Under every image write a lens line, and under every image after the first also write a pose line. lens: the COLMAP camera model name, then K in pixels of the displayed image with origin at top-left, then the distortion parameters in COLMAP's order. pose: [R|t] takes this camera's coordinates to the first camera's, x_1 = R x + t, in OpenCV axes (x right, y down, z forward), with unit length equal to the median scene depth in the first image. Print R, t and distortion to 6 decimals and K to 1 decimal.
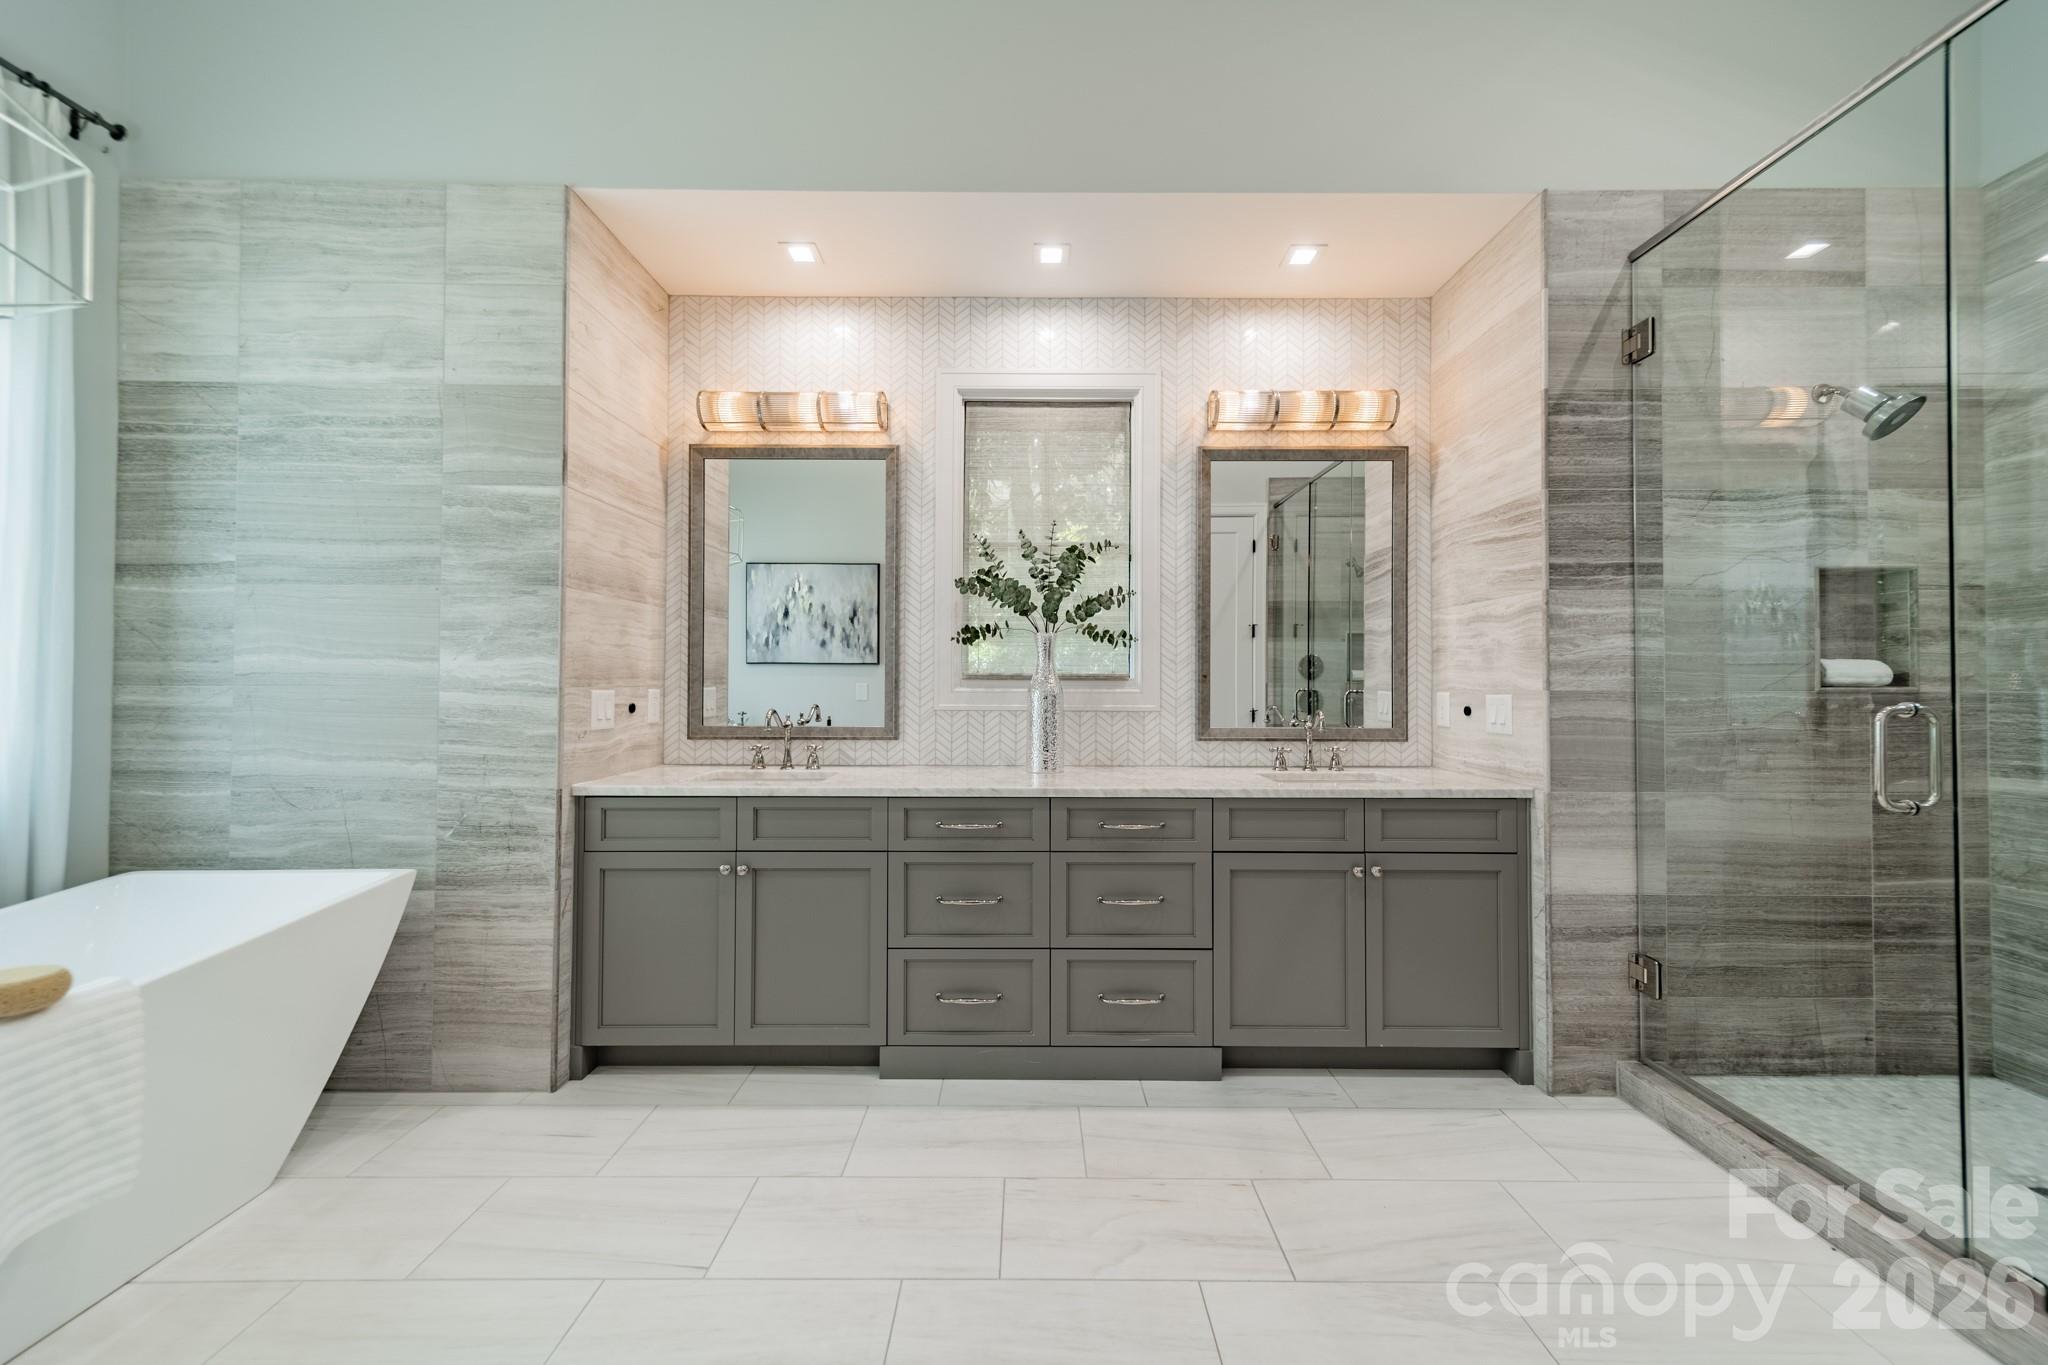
lens RADIAL K [[724.3, 0, 1028.3], [0, 724.3, 678.2], [0, 0, 1]] dist [0.008356, -0.000043]
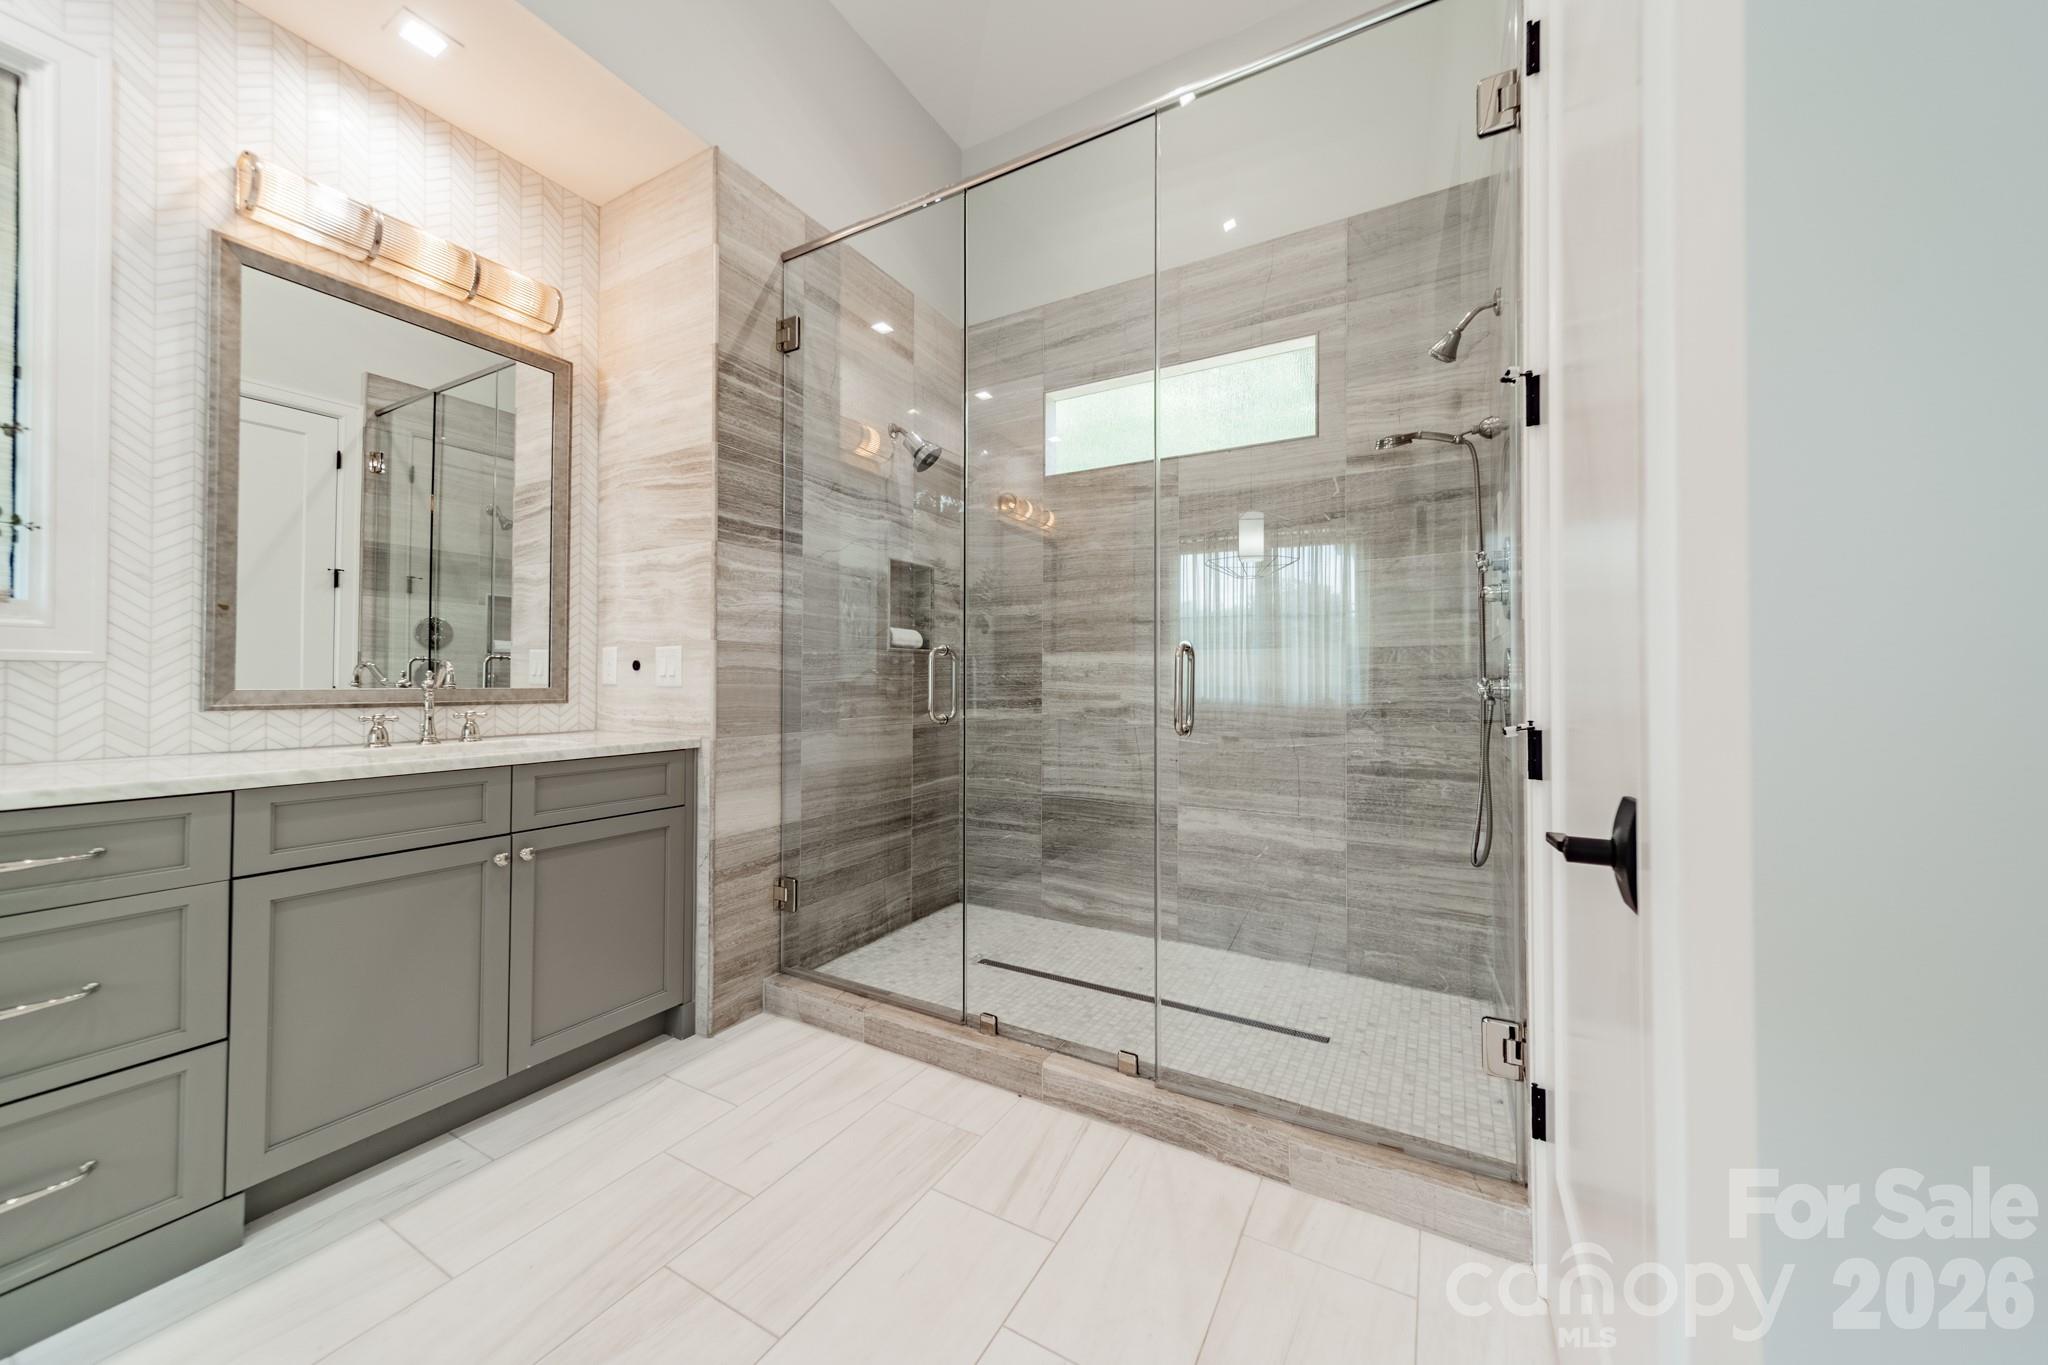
lens RADIAL K [[724.3, 0, 1034.8], [0, 724.3, 674.3], [0, 0, 1]] dist [0.008356, -0.000043]
pose [[0.487274, 0.009521, 0.873197, 0.045524], [-0.012518, 0.999914, -0.003918, 0.062962], [-0.873159, -0.009022, 0.487351, 0.112914]]
